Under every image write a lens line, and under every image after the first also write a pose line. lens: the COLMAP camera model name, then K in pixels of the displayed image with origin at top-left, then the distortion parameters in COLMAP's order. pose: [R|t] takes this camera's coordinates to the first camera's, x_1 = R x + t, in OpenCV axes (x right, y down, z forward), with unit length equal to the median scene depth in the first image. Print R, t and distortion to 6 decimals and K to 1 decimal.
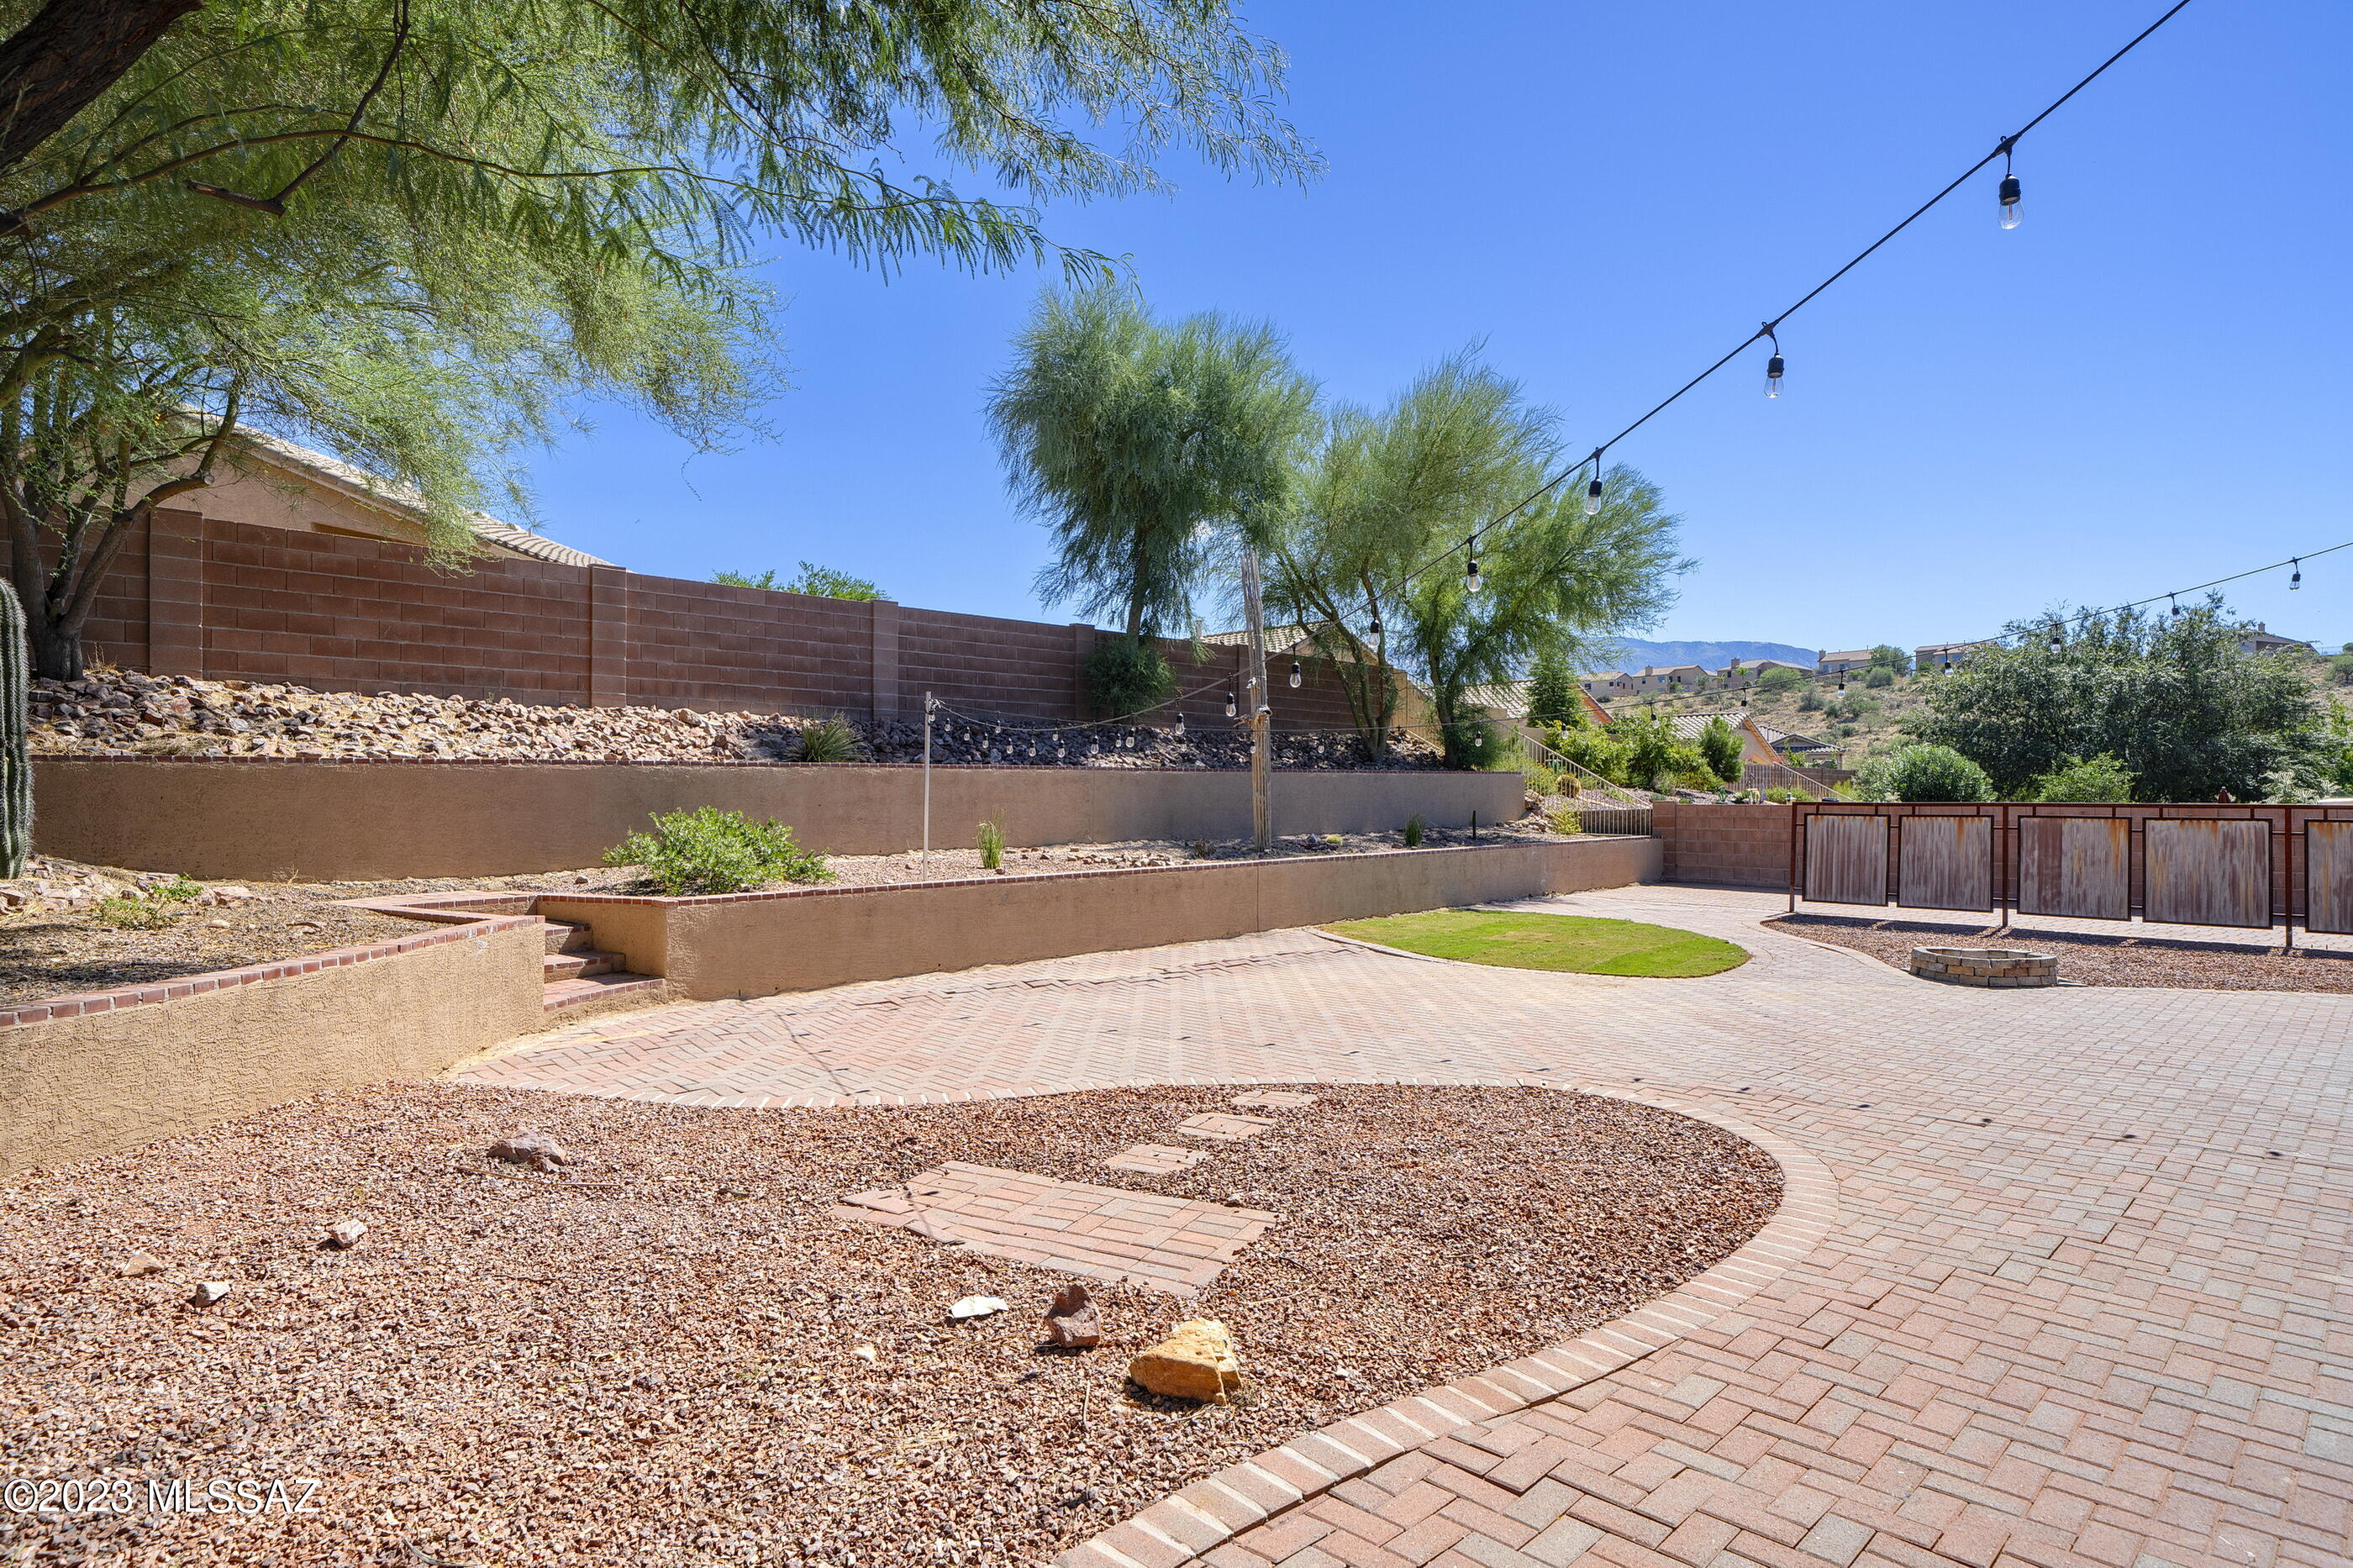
lens RADIAL K [[1221.9, 0, 1154.2], [0, 1221.9, 836.5], [0, 0, 1]] dist [0.001567, 0.001070]
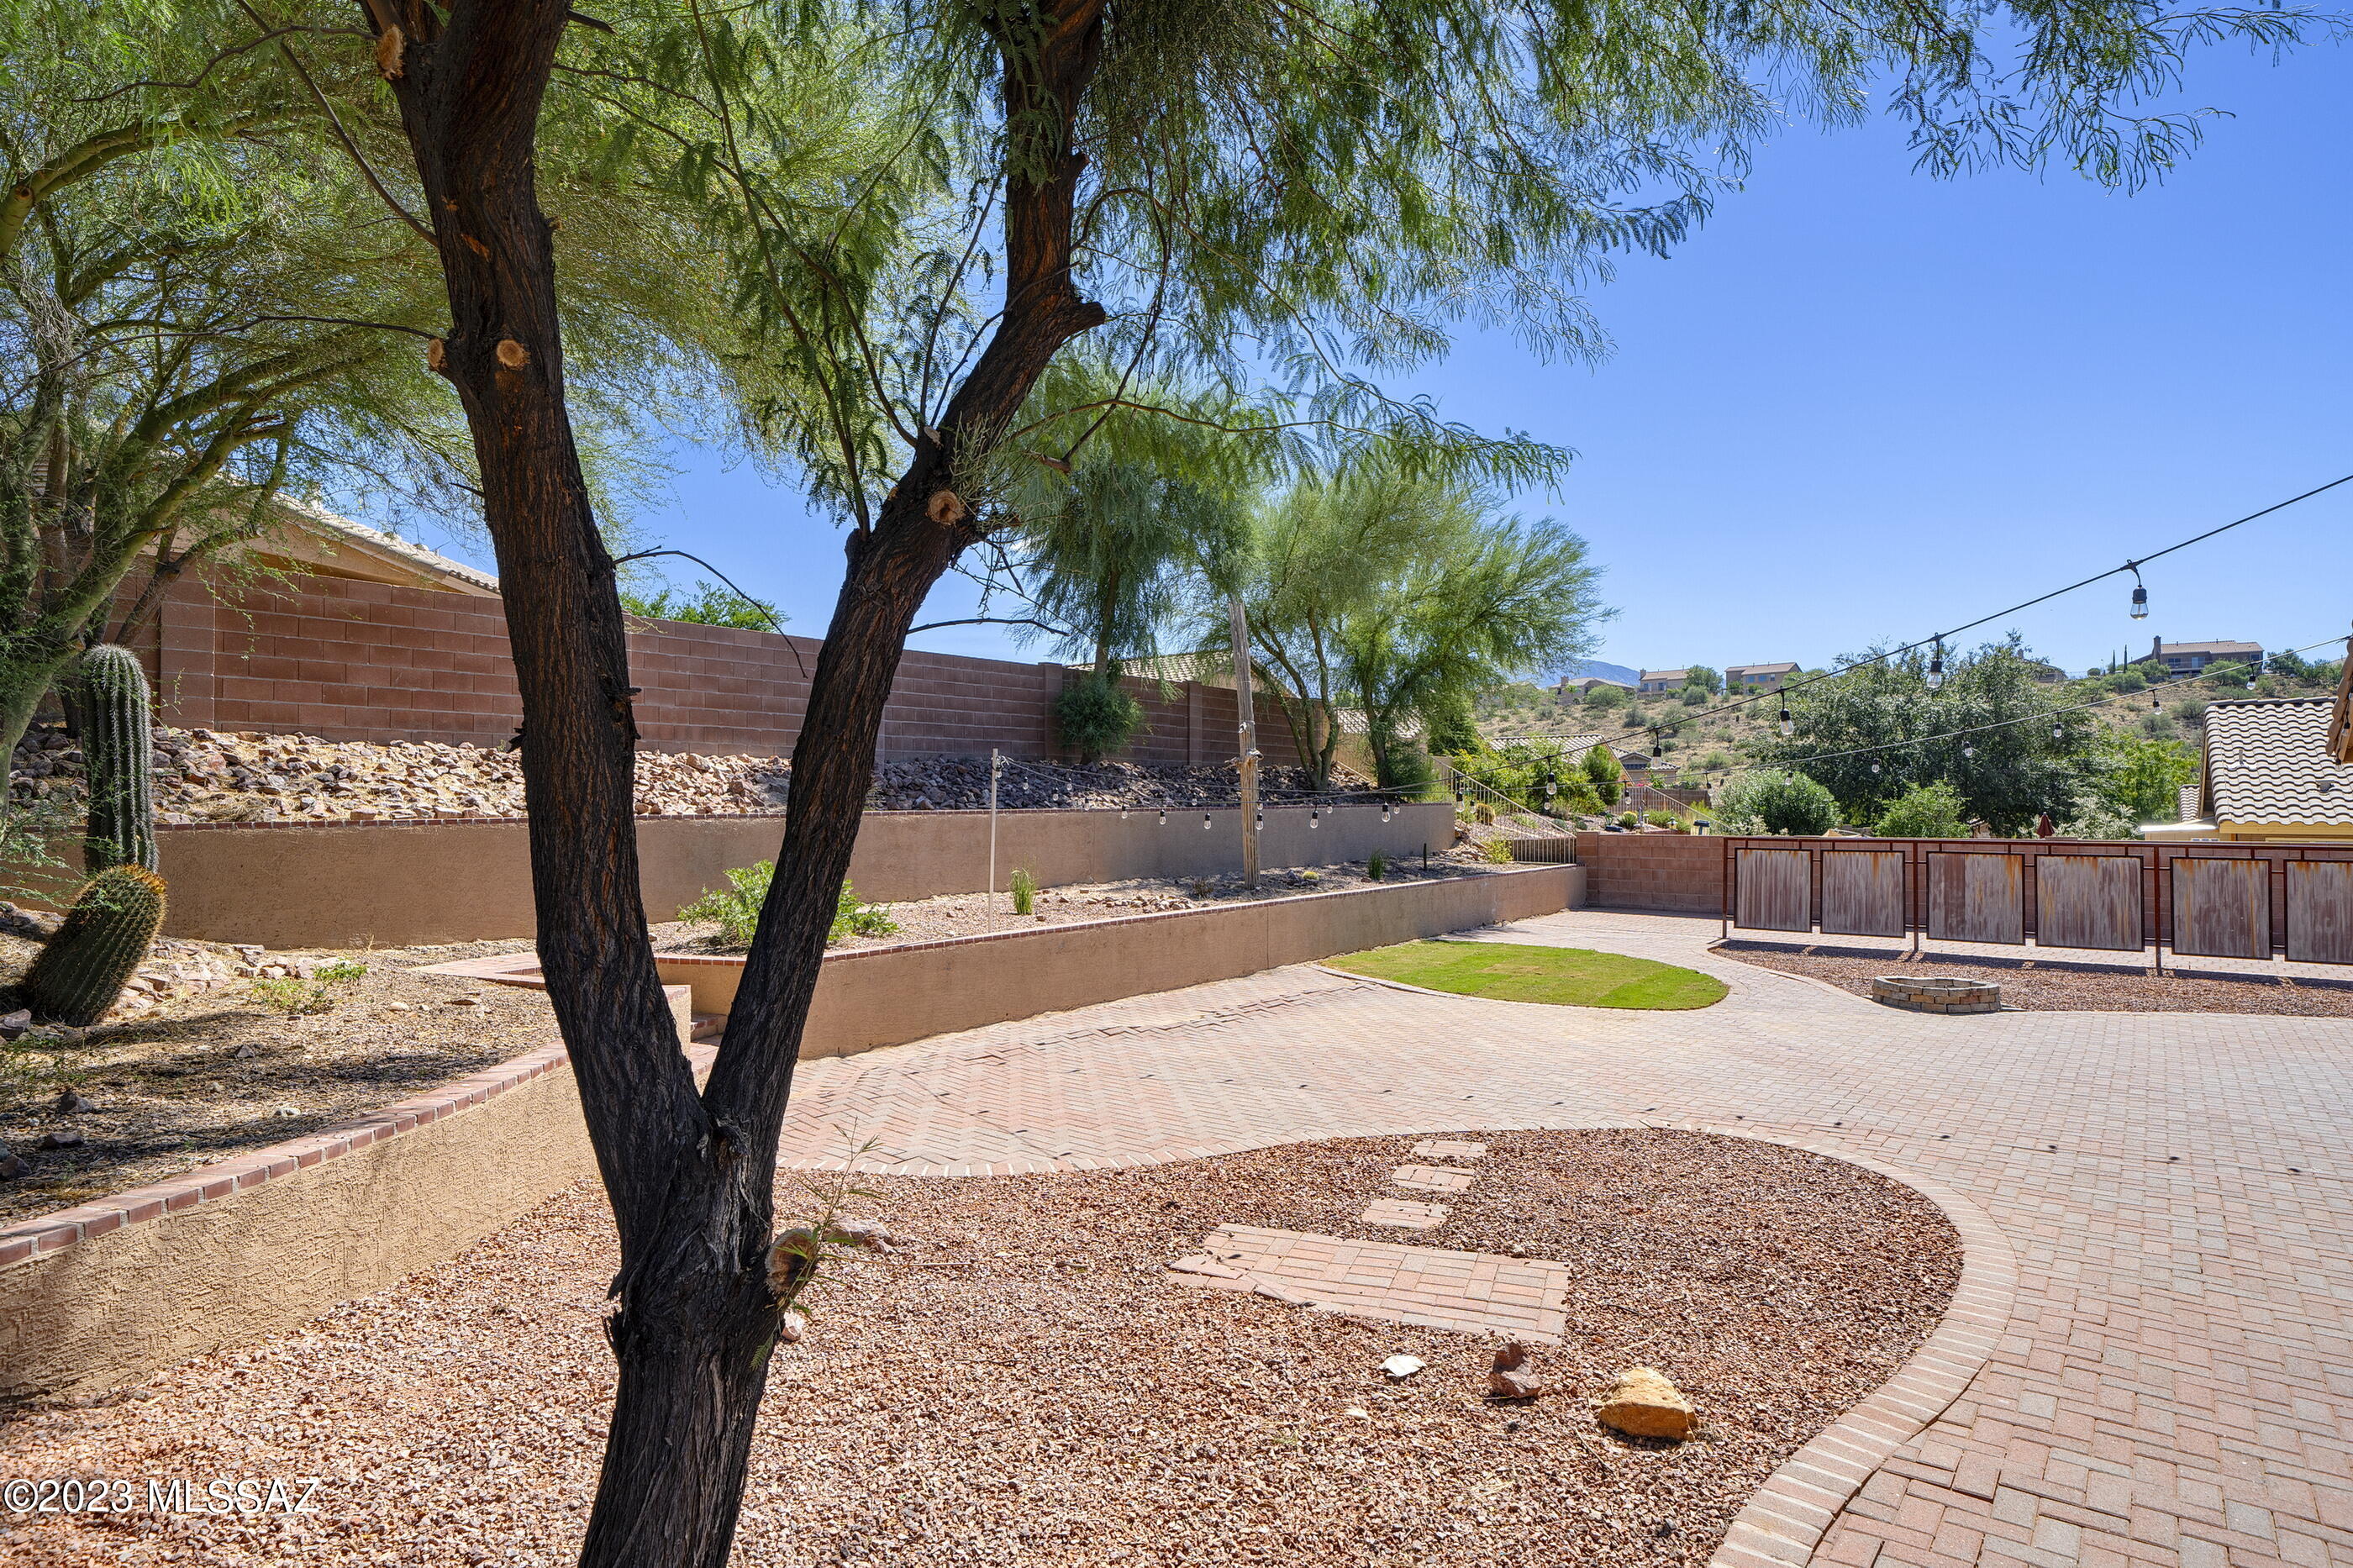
lens RADIAL K [[1221.9, 0, 1149.7], [0, 1221.9, 838.9], [0, 0, 1]] dist [0.001567, 0.001070]
pose [[0.993146, -0.006088, 0.116725, -0.163334], [0.007014, 0.999947, -0.007518, -0.031489], [-0.116673, 0.008285, 0.993136, -0.034323]]
